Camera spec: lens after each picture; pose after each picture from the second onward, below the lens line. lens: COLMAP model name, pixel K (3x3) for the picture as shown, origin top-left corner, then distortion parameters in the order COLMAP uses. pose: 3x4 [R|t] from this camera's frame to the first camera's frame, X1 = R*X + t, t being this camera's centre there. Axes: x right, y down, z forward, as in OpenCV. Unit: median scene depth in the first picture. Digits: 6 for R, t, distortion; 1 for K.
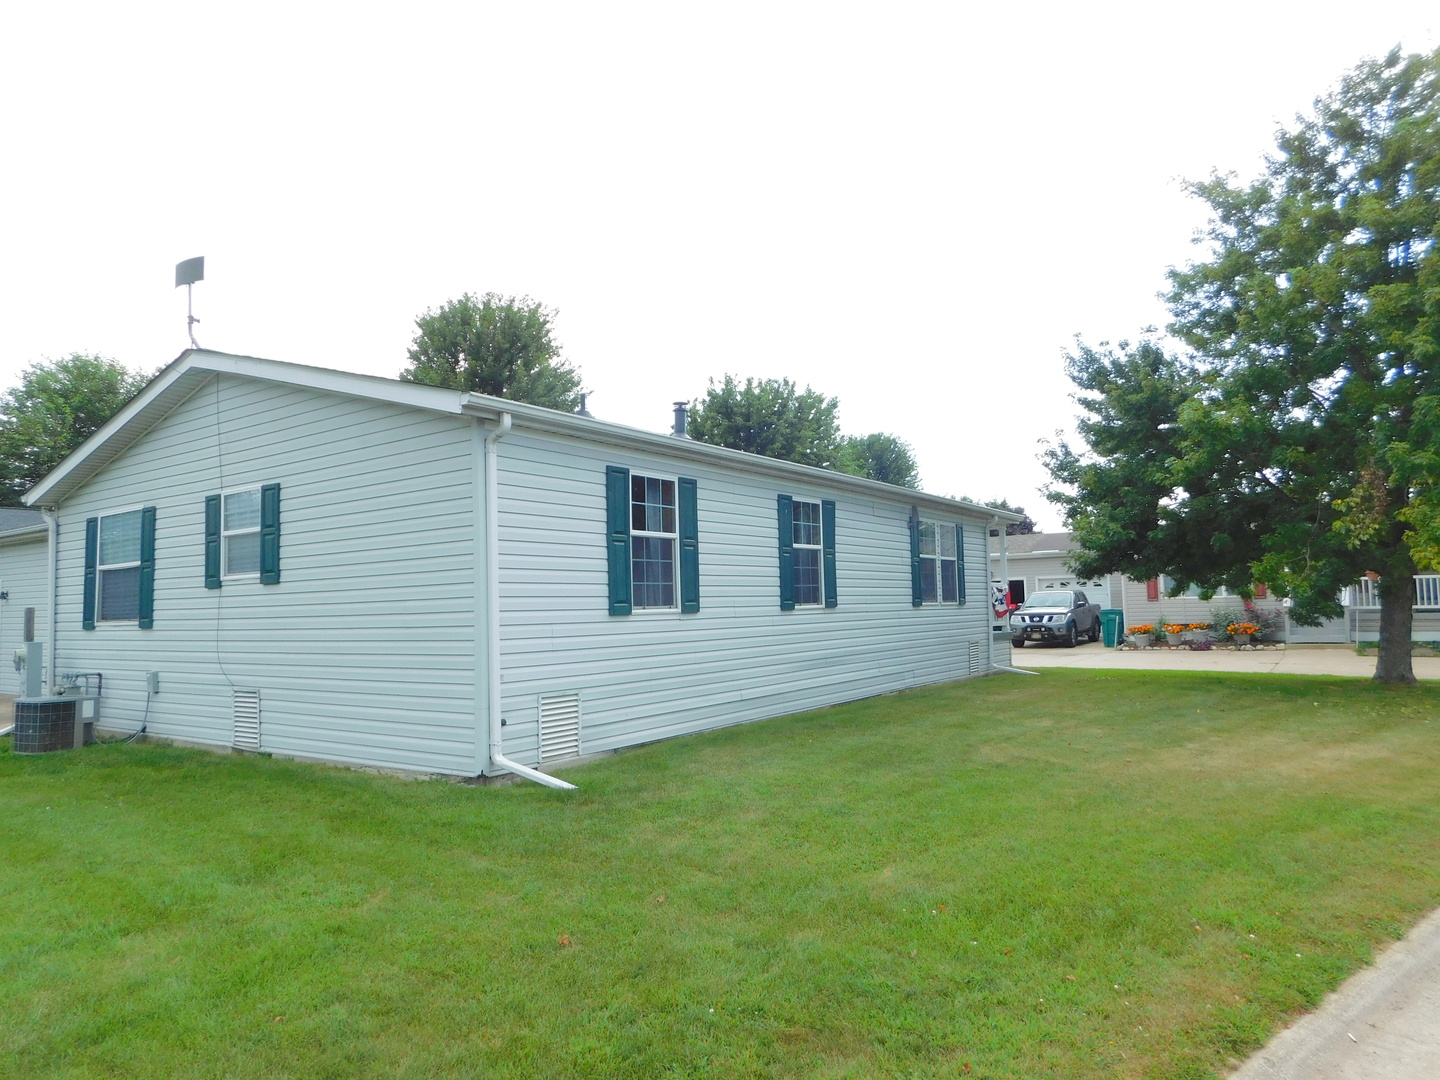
lens RADIAL K [[925.0, 0, 695.4], [0, 925.0, 522.4], [0, 0, 1]] dist [-0.001206, 0.000004]
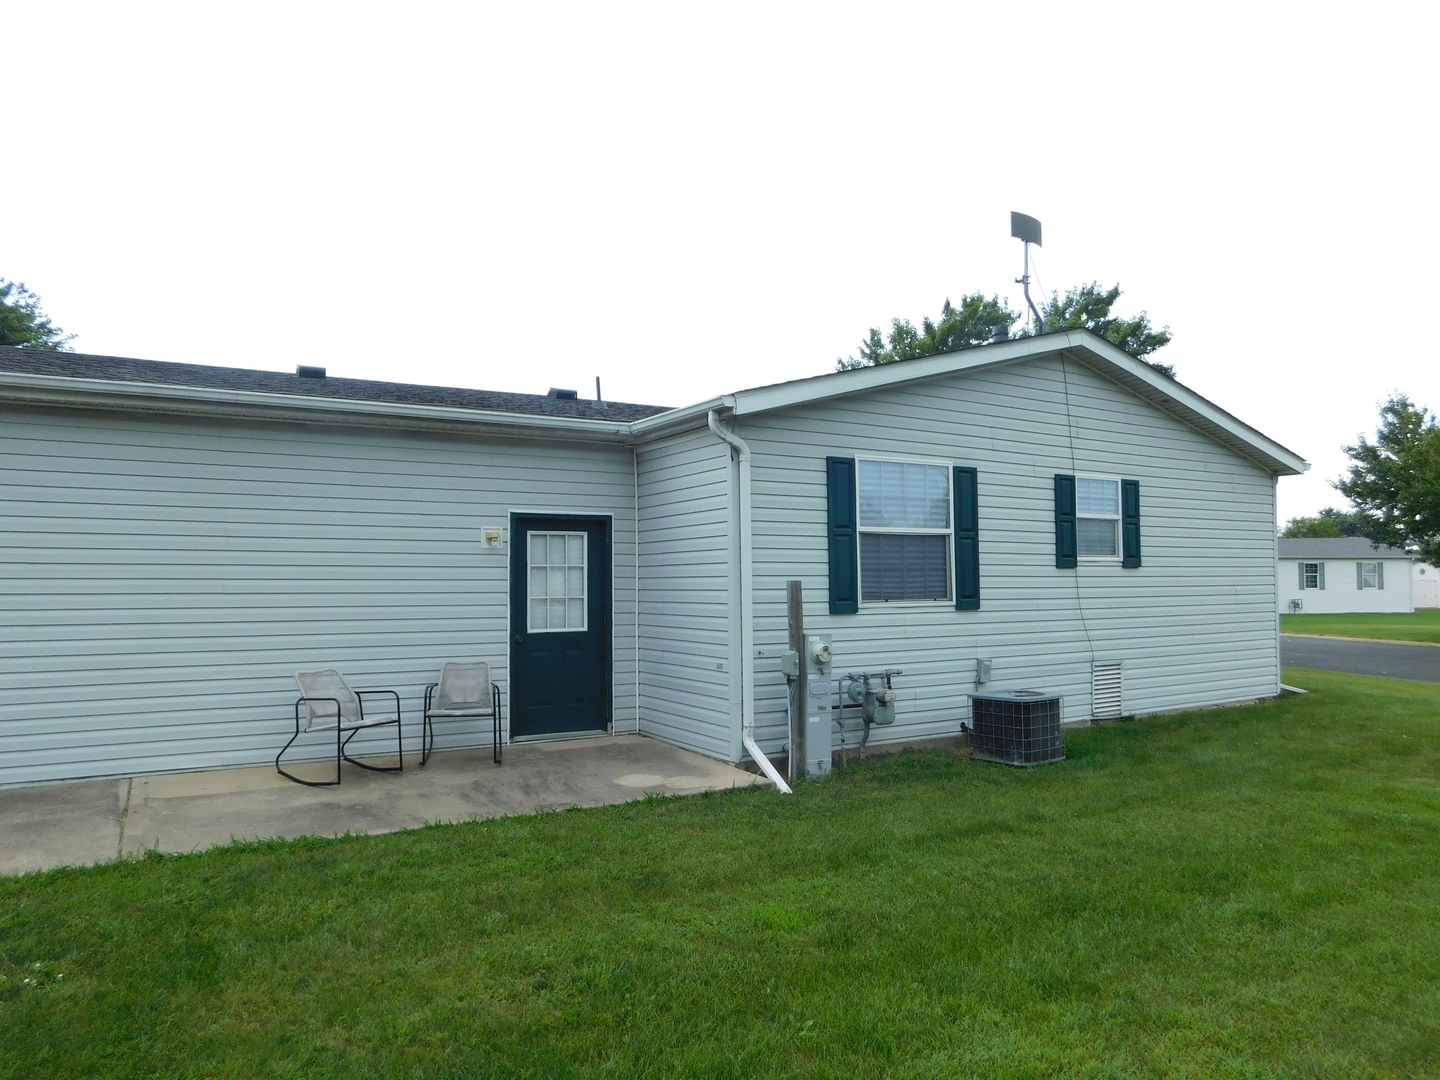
lens RADIAL K [[951.6, 0, 722.8], [0, 951.6, 535.8], [0, 0, 1]] dist [-0.062918, 0.041397]
pose [[0.407223, 0.073662, 0.910353, -1.618562], [-0.084130, 0.995530, -0.042921, 0.112649], [-0.909446, -0.059109, 0.411600, 0.926665]]
